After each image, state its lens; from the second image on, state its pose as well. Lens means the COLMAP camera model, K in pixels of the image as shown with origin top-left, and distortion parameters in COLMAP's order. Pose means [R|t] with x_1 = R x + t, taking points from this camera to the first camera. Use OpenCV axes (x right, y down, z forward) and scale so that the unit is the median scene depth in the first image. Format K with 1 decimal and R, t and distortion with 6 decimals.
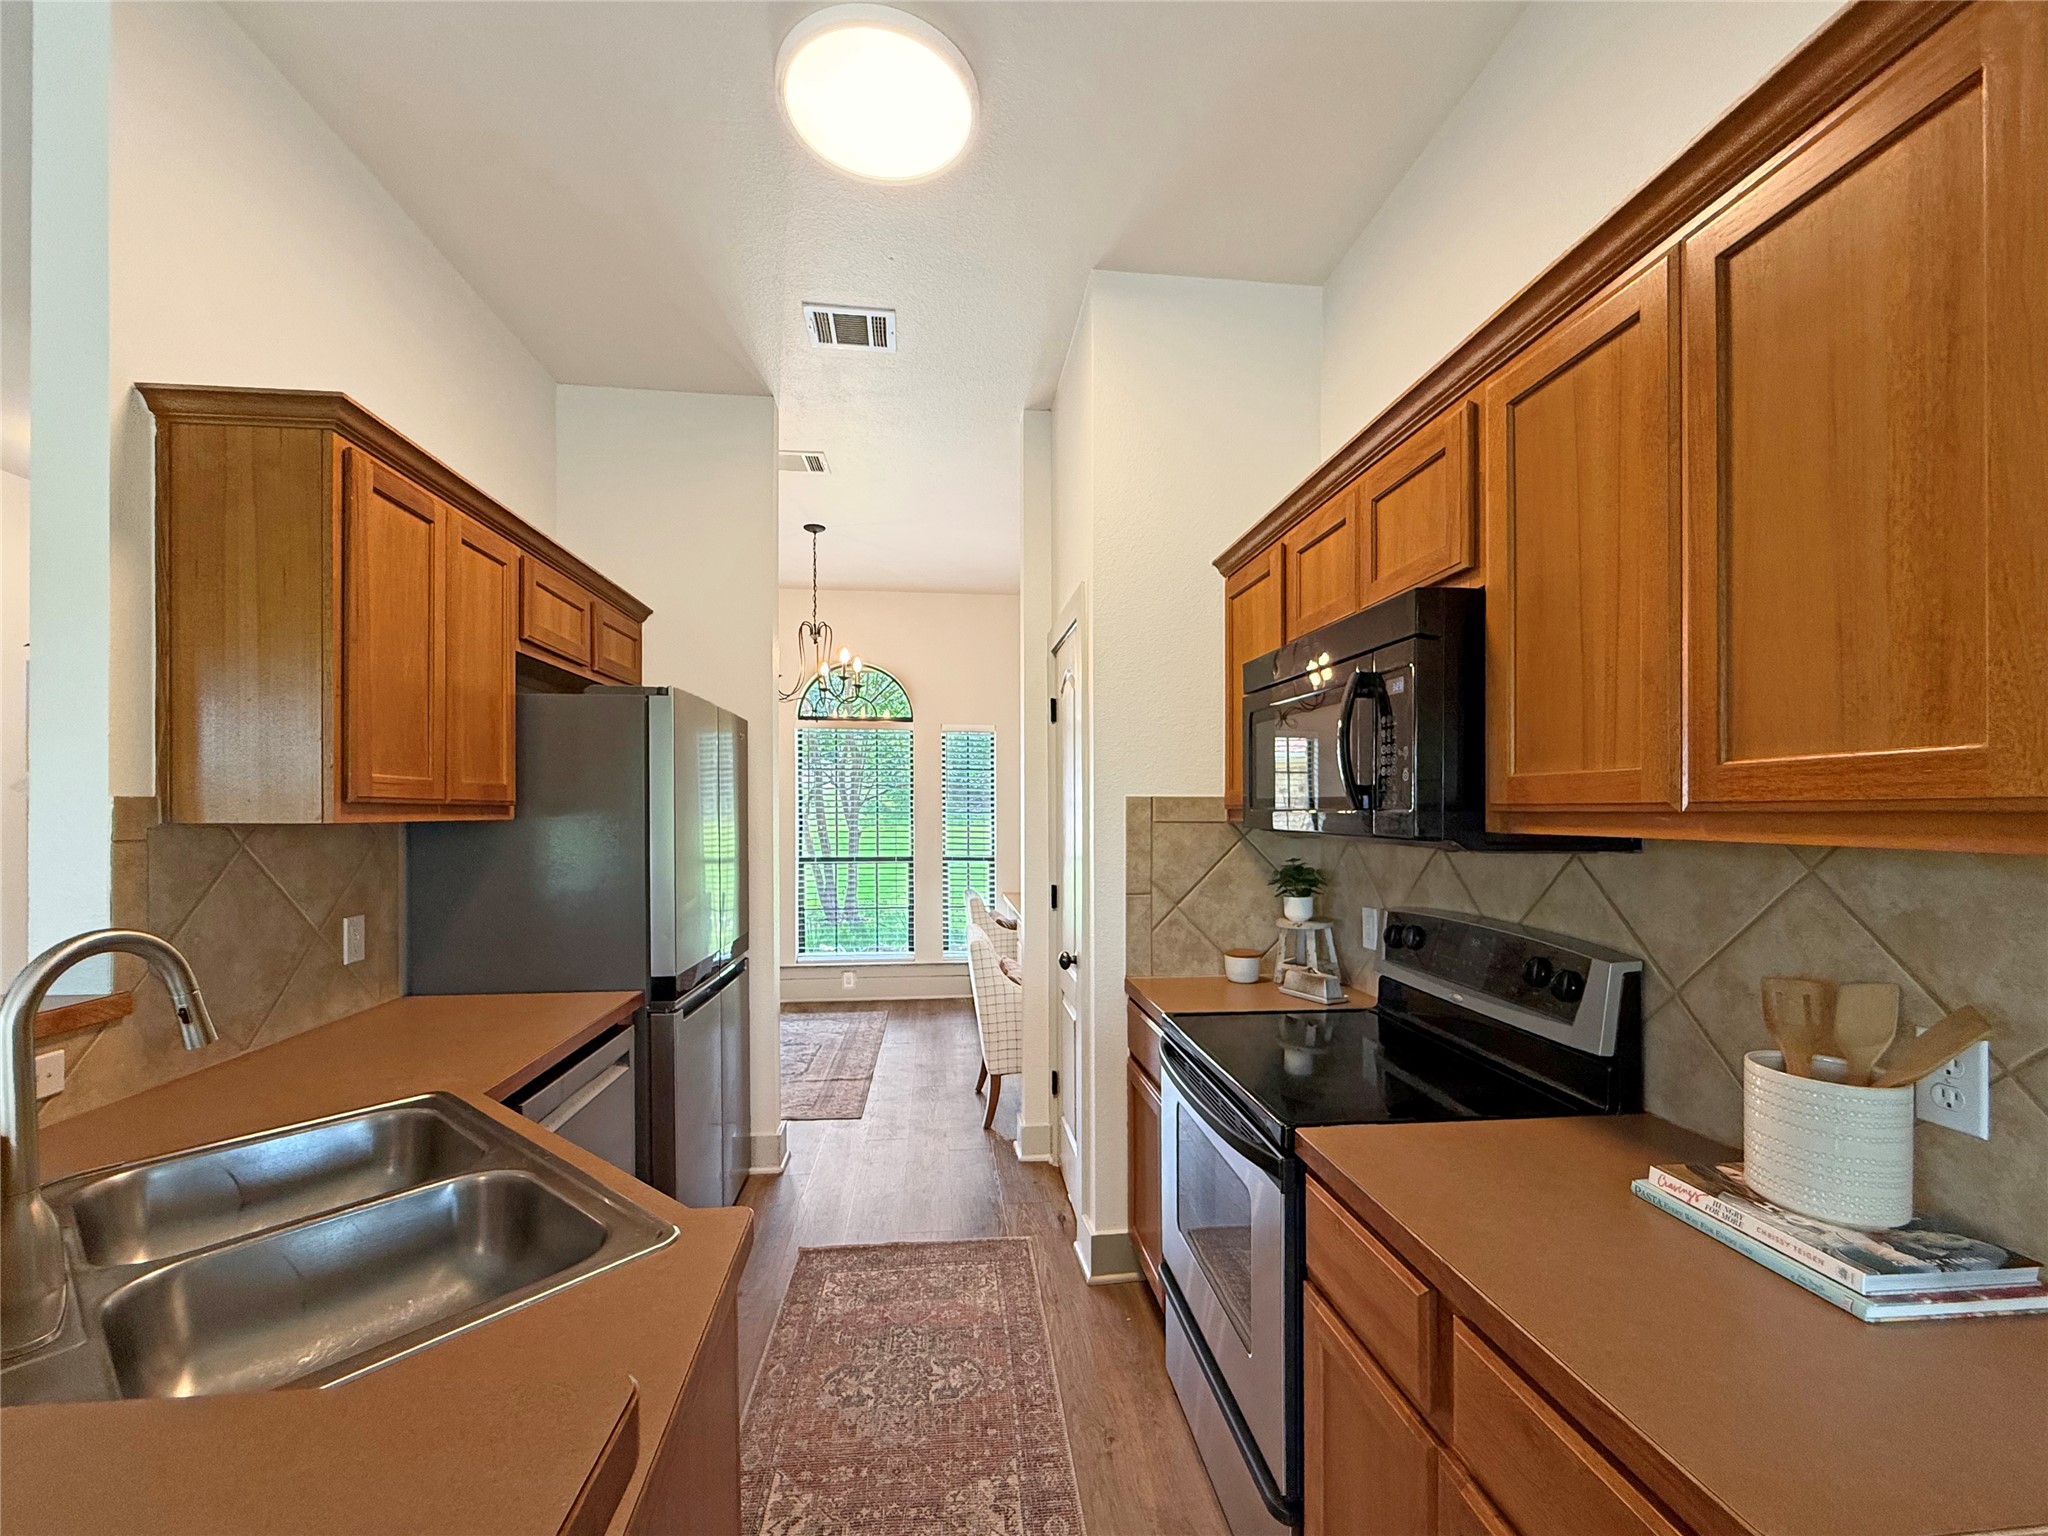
lens RADIAL K [[821.5, 0, 1026.1], [0, 821.5, 815.5], [0, 0, 1]] dist [-0.000136, 0.000370]
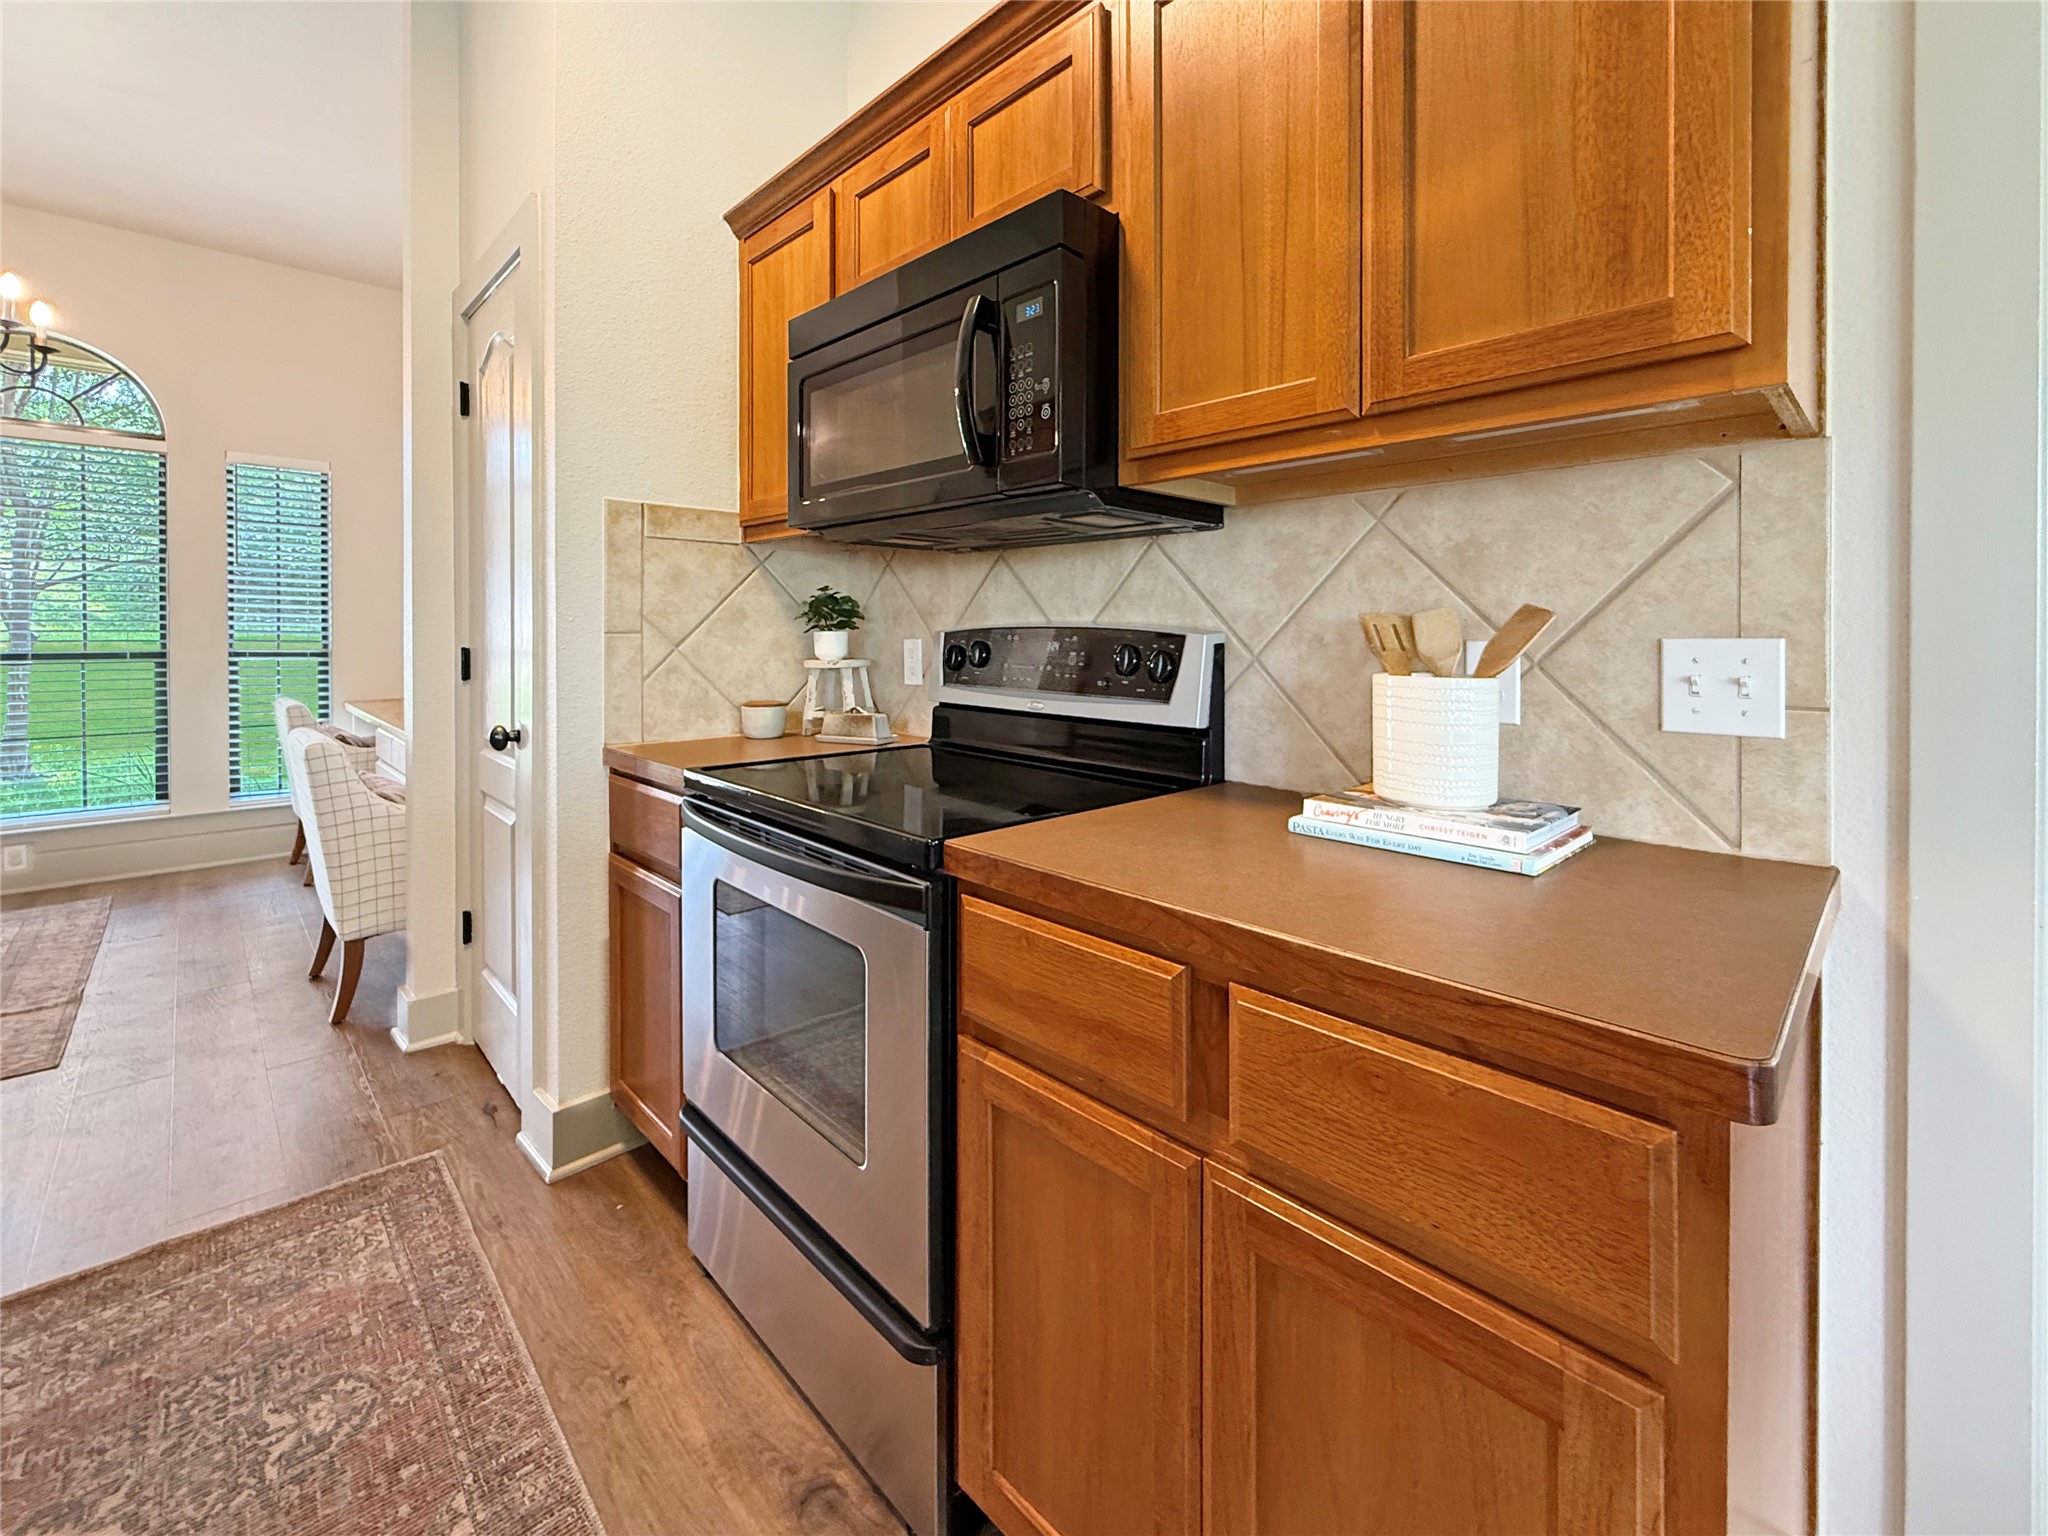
lens RADIAL K [[867.6, 0, 1026.9], [0, 867.6, 636.0], [0, 0, 1]] dist [-0.000439, 0.000359]
pose [[0.792194, 0.001145, 0.610268, -0.063146], [-0.004372, 0.999983, 0.003800, 0.113861], [-0.610253, -0.005679, 0.792186, 0.191787]]
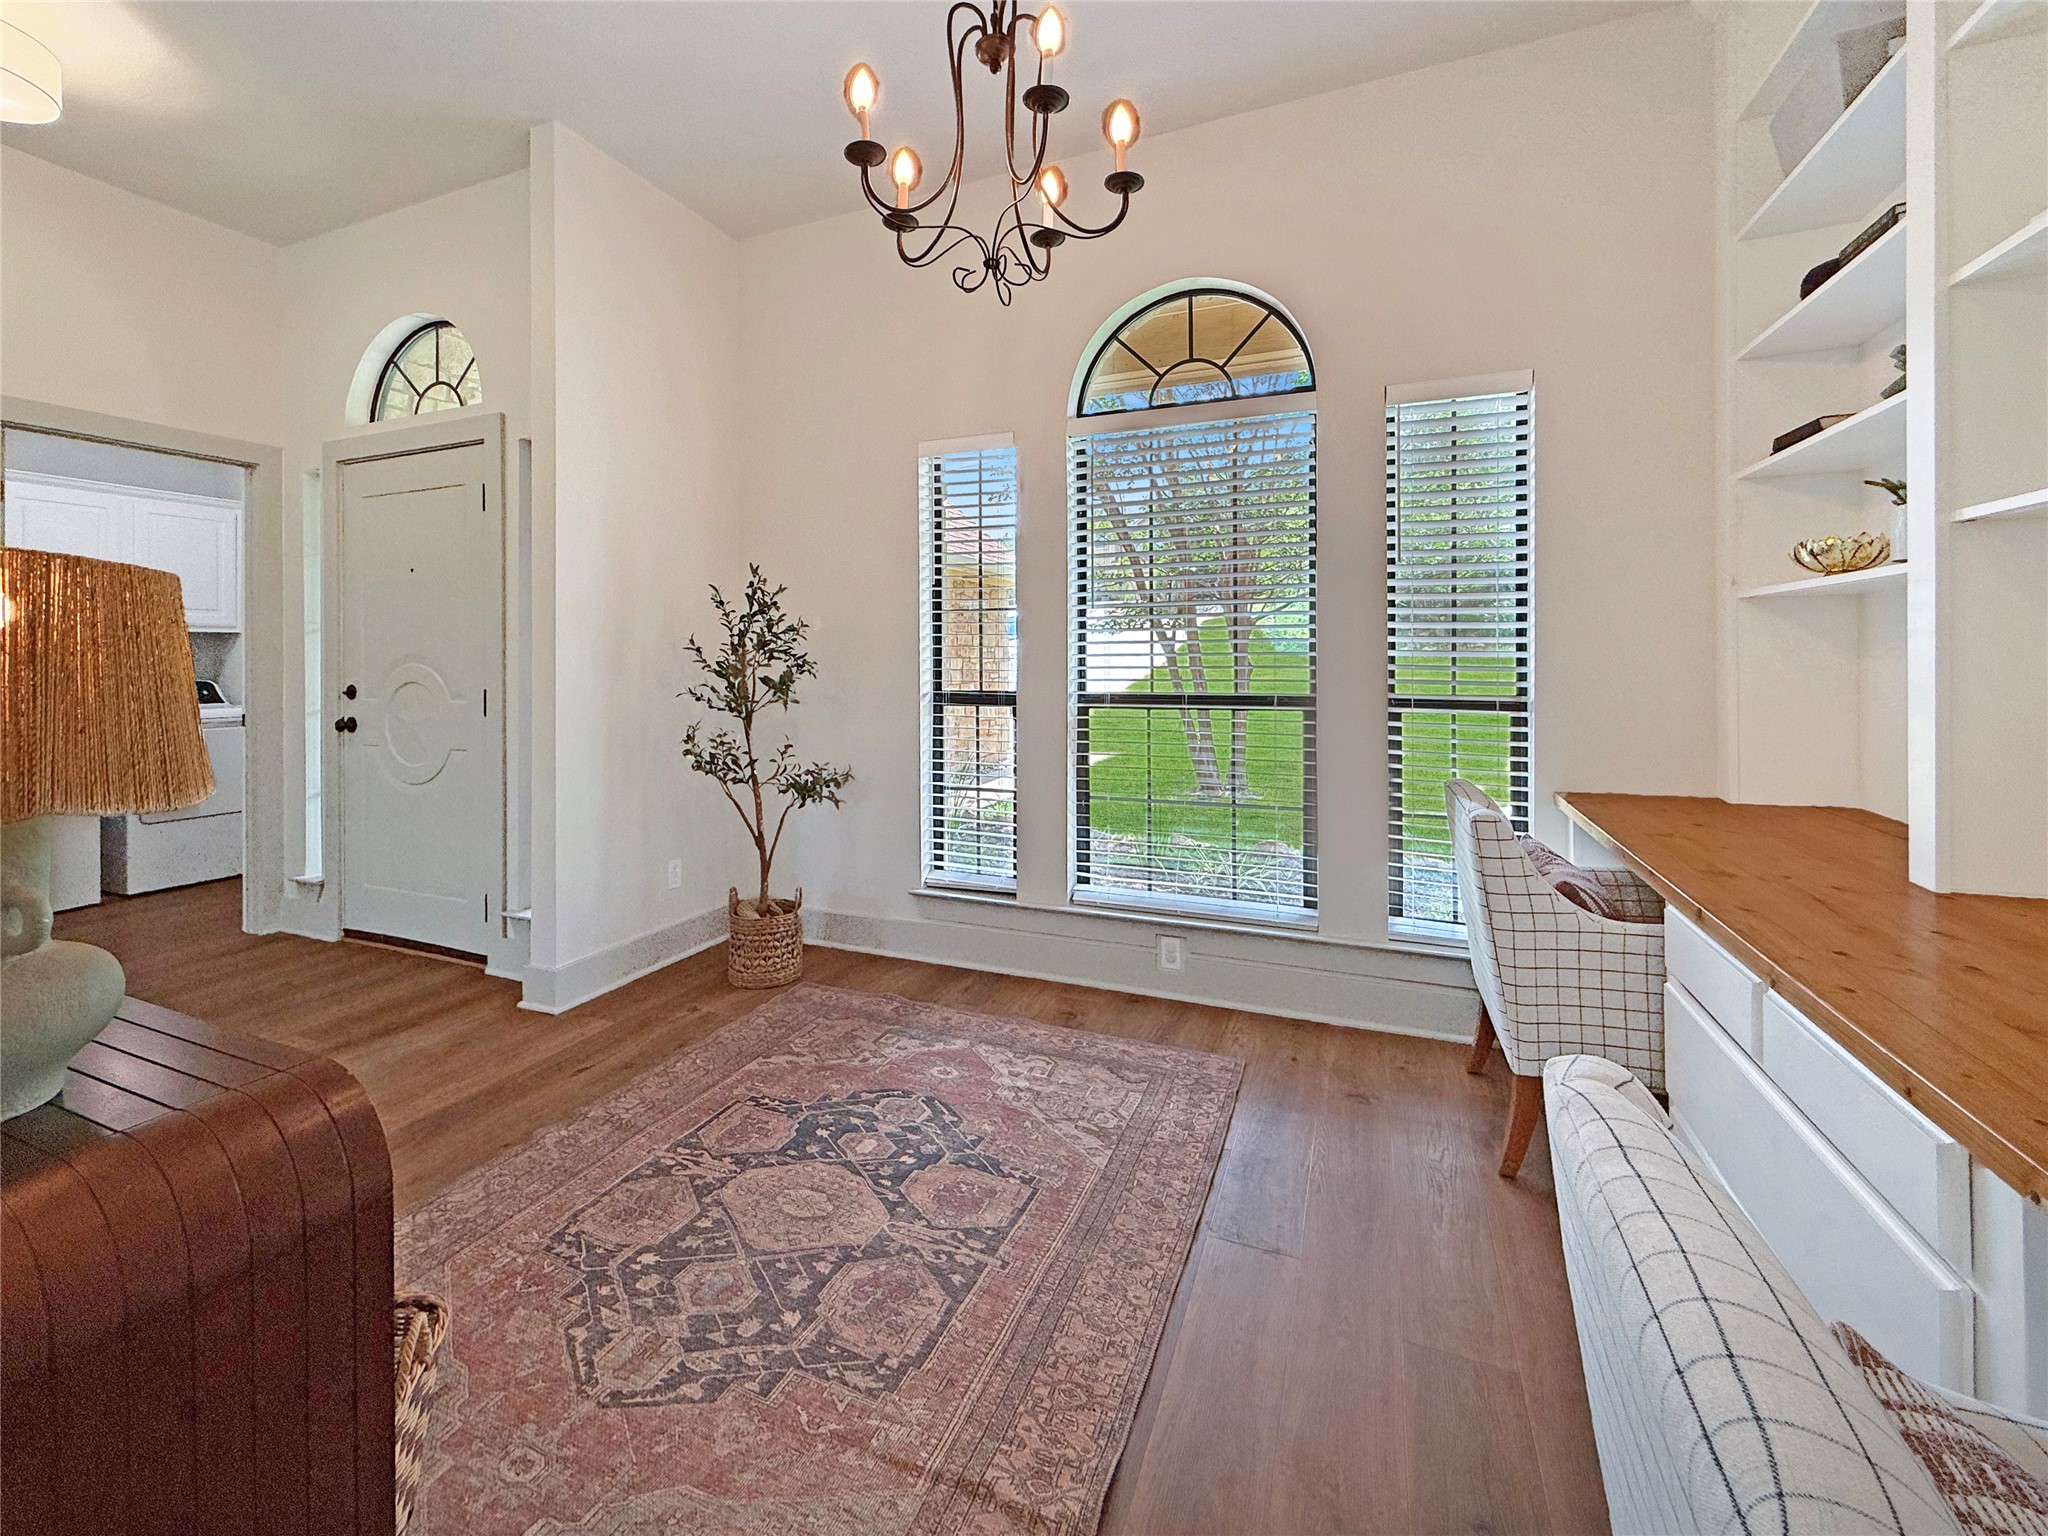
lens RADIAL K [[862.6, 0, 1006.8], [0, 862.6, 675.6], [0, 0, 1]] dist [-0.000217, -0.000067]
pose [[0.868205, 0.006208, -0.496168, -0.173536], [0.006001, 0.999717, 0.023009, 0.090571], [0.496170, -0.022954, 0.867922, 1.724875]]
